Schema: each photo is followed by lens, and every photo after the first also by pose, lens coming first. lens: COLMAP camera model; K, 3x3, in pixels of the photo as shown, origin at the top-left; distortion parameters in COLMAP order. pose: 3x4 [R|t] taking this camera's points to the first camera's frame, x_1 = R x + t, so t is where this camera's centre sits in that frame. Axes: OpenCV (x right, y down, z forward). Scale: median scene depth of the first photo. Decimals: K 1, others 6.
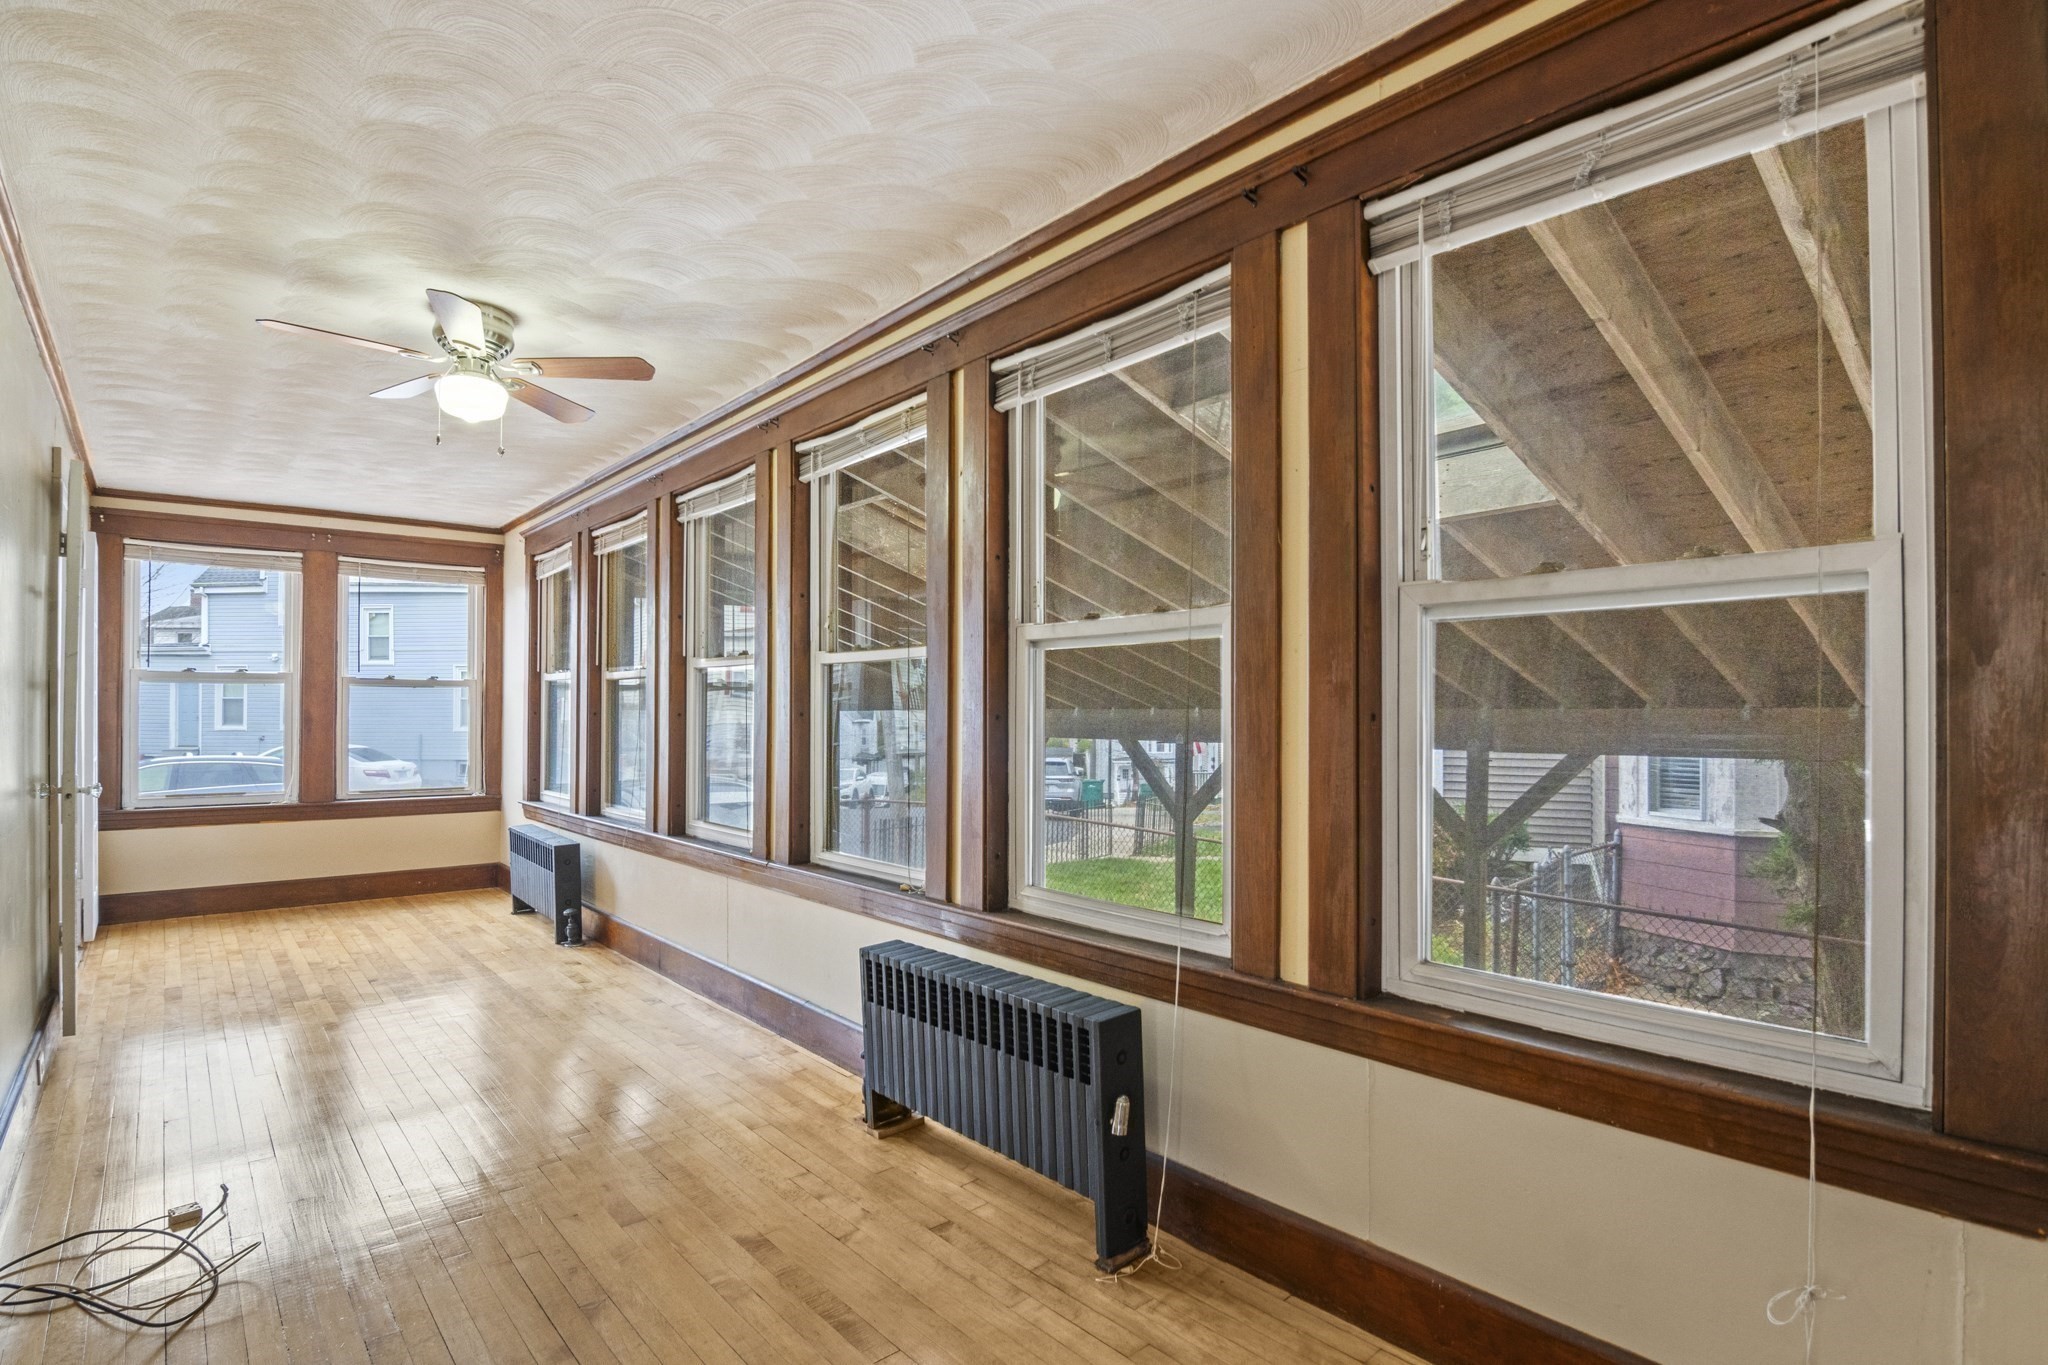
lens RADIAL K [[1007.1, 0, 1033.5], [0, 1007.1, 683.4], [0, 0, 1]] dist [-0.024502, -0.000867]
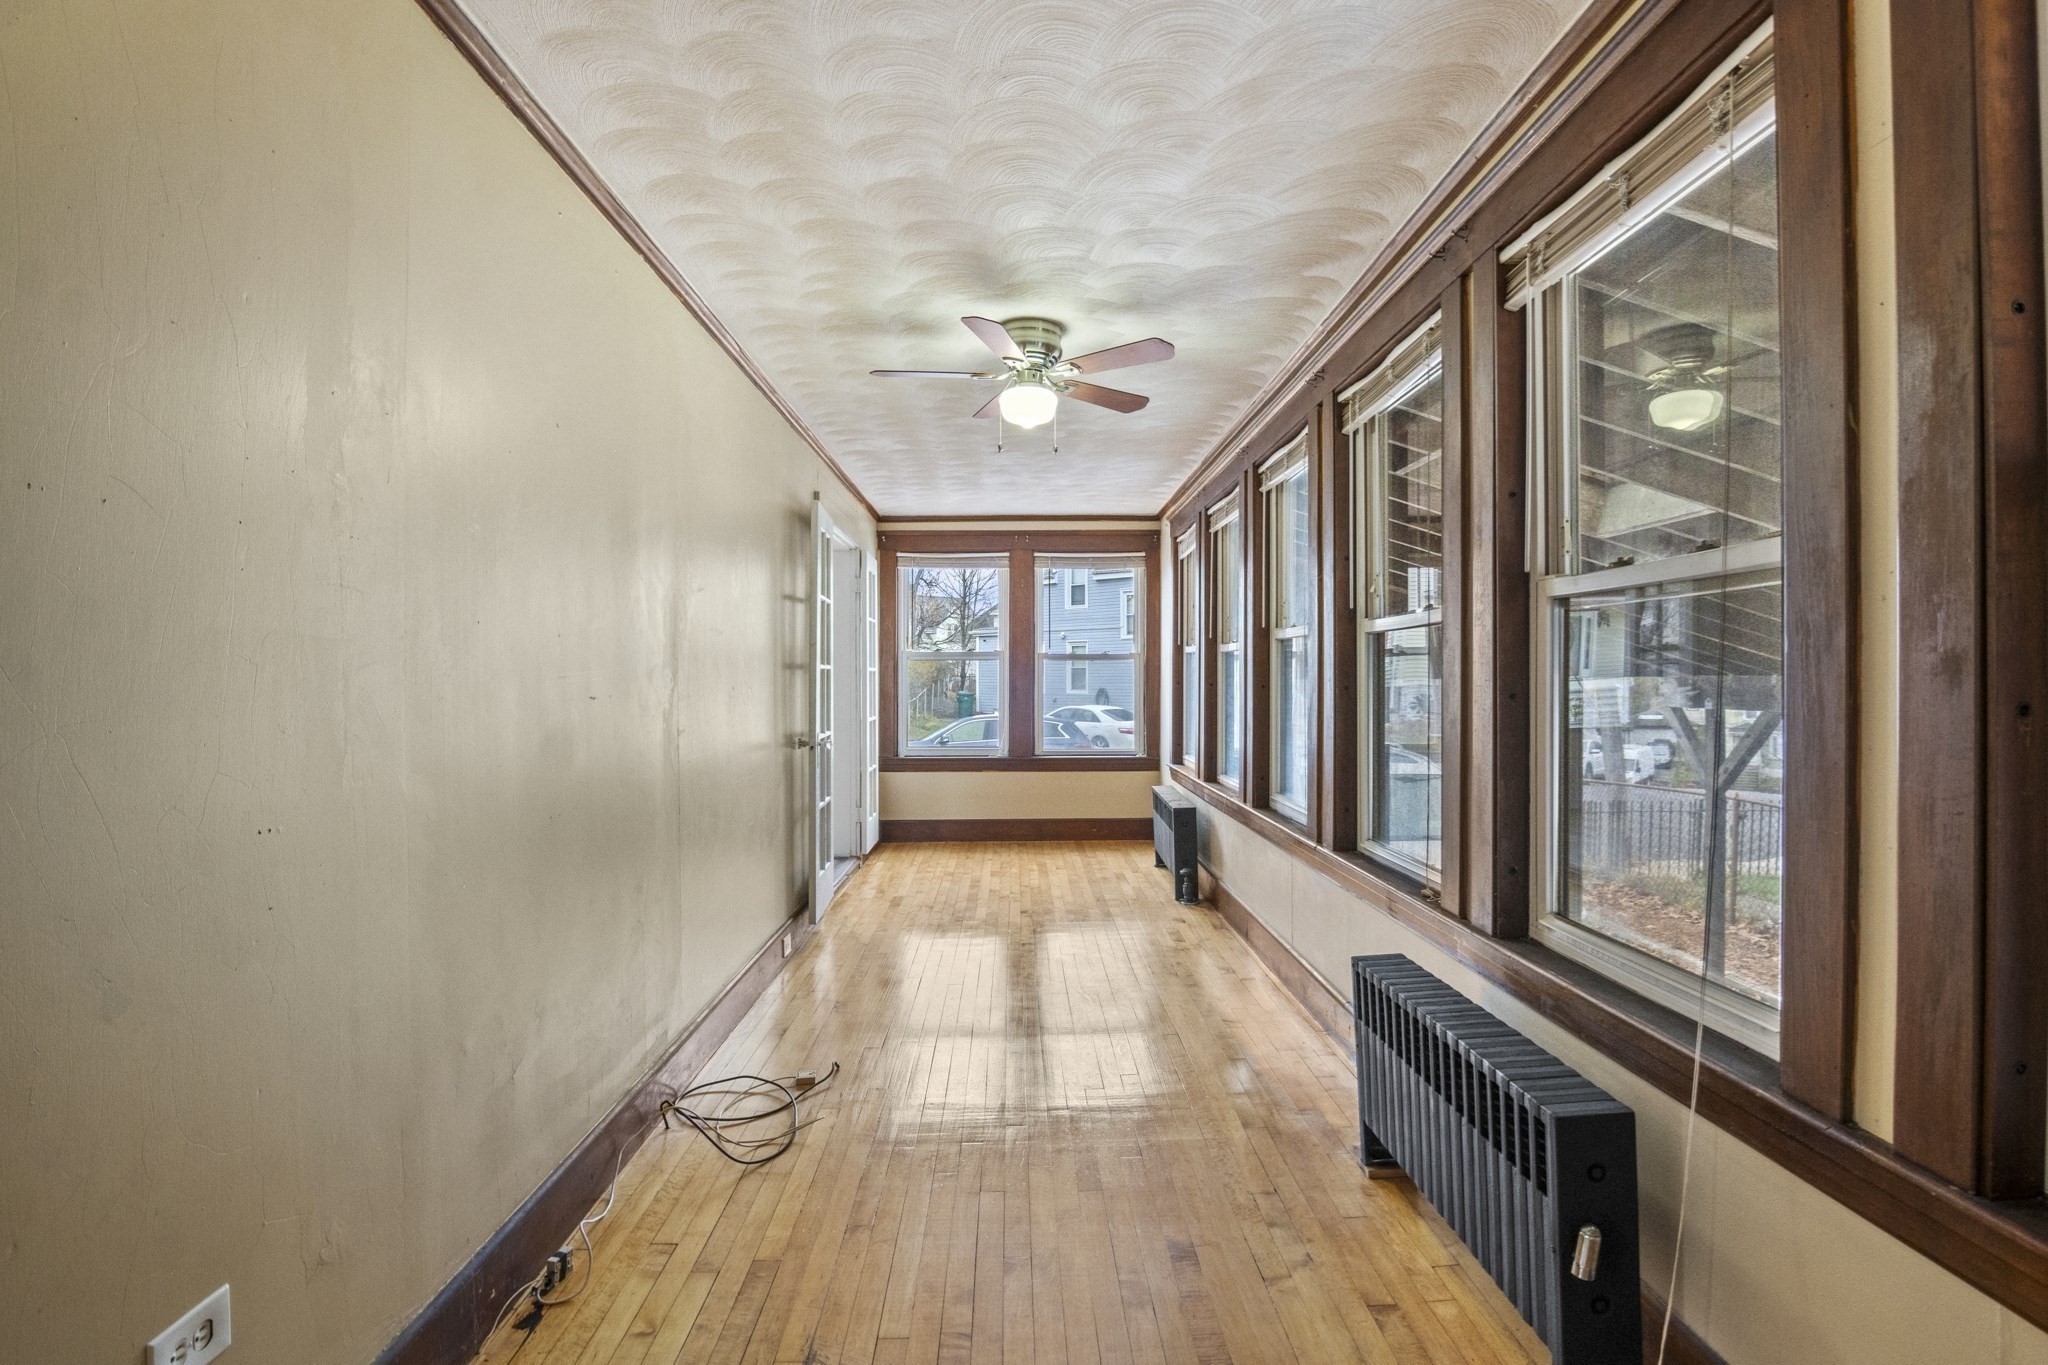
lens RADIAL K [[1005.4, 0, 1044.5], [0, 1005.4, 663.2], [0, 0, 1]] dist [-0.023479, -0.005586]
pose [[0.775204, -0.013053, -0.631576, 0.163287], [0.022649, 0.999718, 0.007138, -0.005993], [0.631305, -0.019838, 0.775281, 0.141539]]
